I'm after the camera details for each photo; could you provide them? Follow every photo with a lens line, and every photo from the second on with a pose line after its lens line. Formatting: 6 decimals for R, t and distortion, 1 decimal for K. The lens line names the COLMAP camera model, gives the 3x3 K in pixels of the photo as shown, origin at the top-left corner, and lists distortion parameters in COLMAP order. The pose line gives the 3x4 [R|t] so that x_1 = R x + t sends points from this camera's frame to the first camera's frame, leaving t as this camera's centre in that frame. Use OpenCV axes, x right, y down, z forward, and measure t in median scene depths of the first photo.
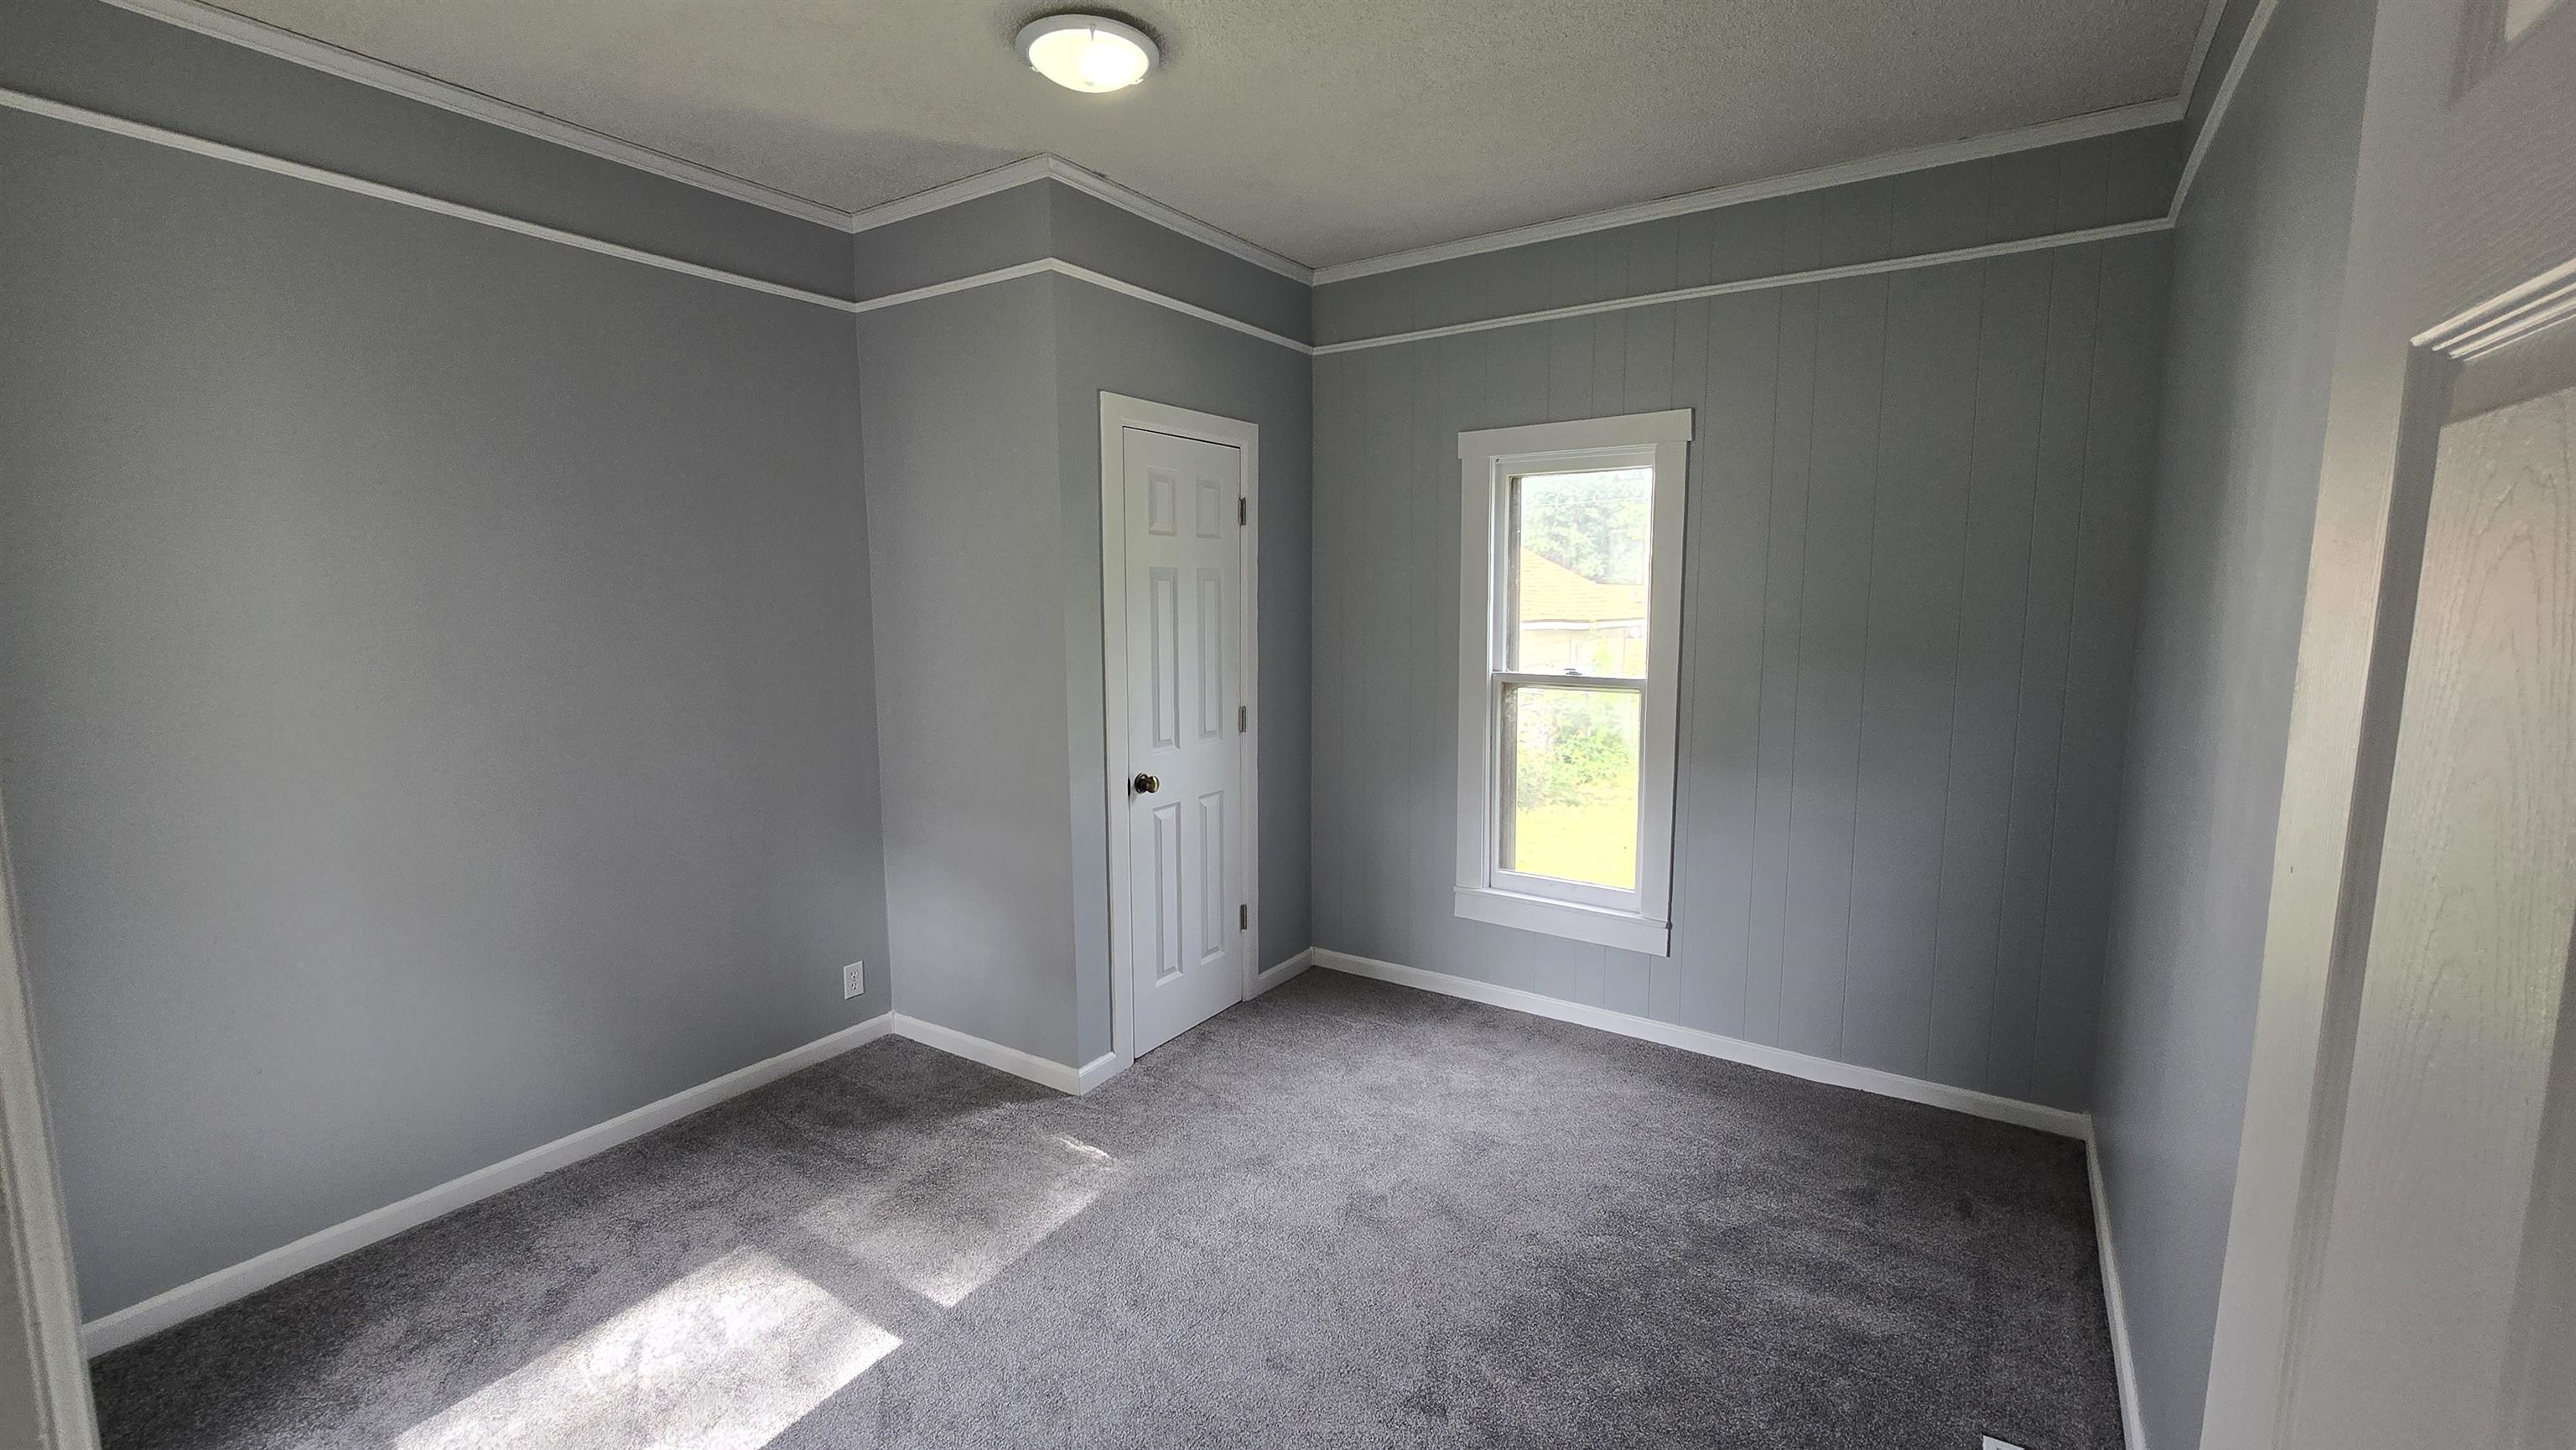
lens RADIAL K [[1056.7, 0, 1279.7], [0, 1056.7, 719.1], [0, 0, 1]] dist [-0.004055, -0.000497]
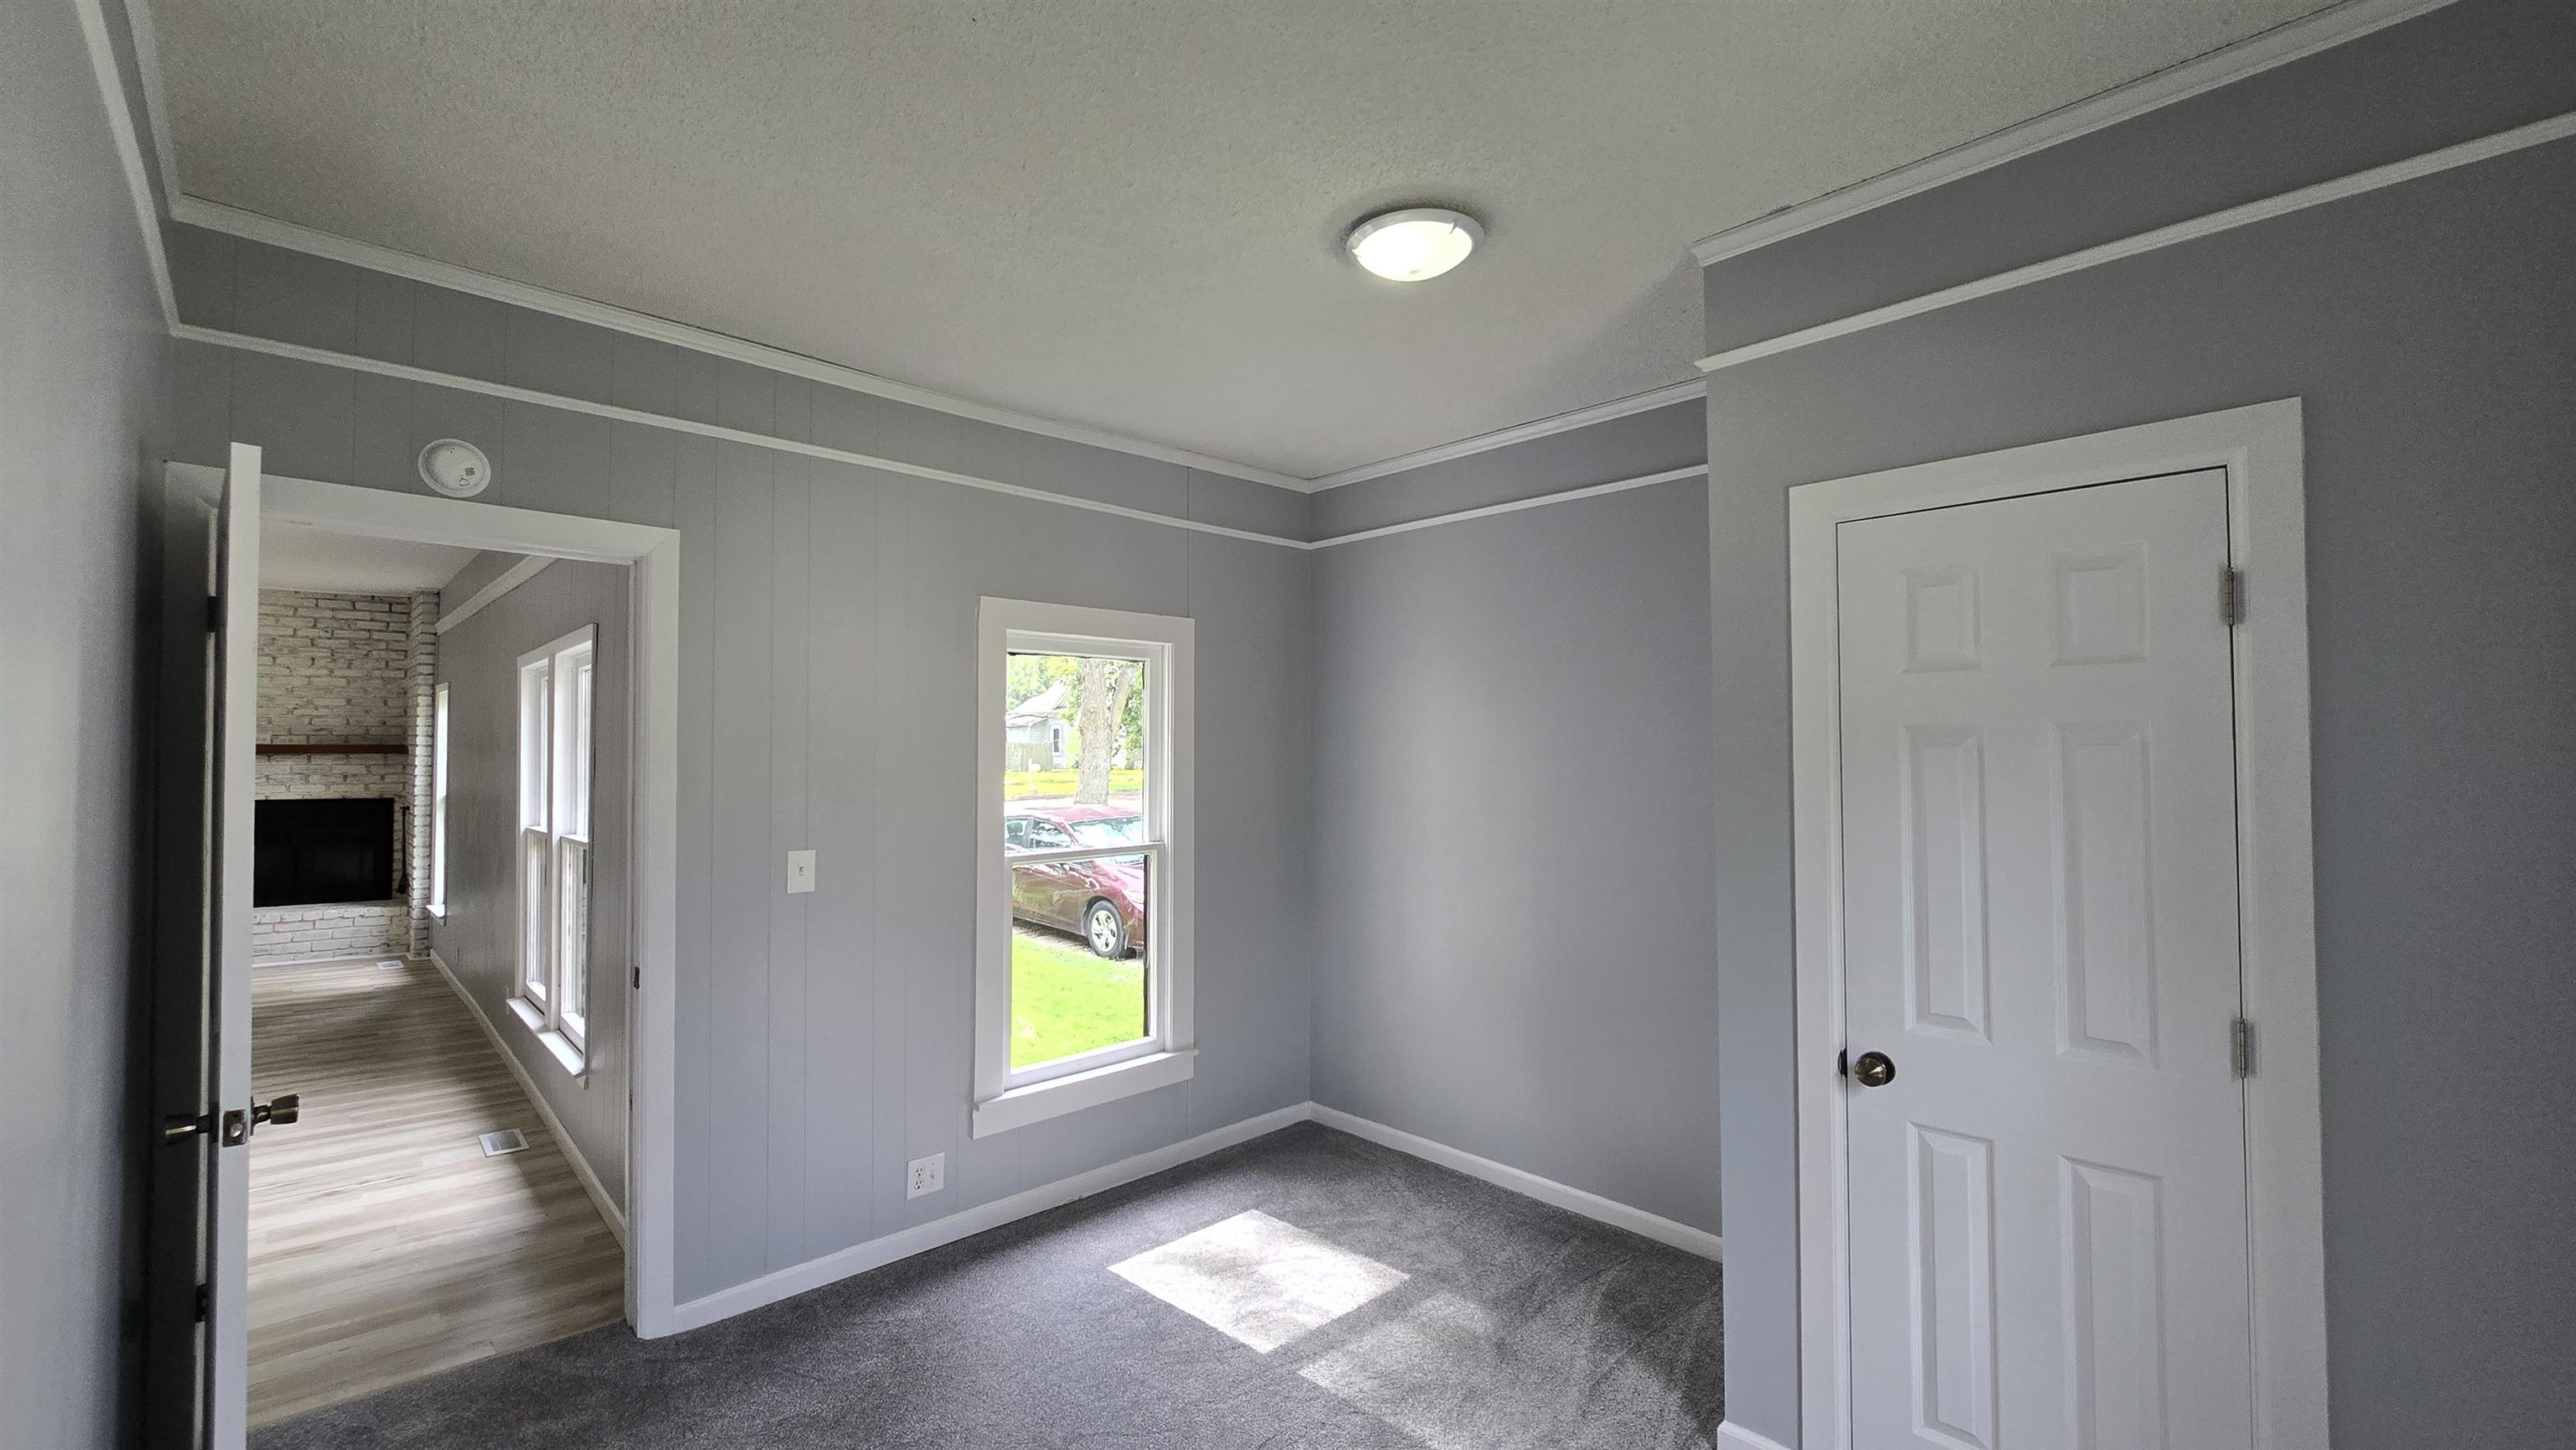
lens RADIAL K [[1056.7, 0, 1279.7], [0, 1056.7, 719.1], [0, 0, 1]] dist [-0.004055, -0.000497]
pose [[-0.227713, -0.023111, -0.973454, 0.693511], [-0.106030, 0.994362, 0.001196, -0.134687], [0.967938, 0.103488, -0.228880, 0.957084]]
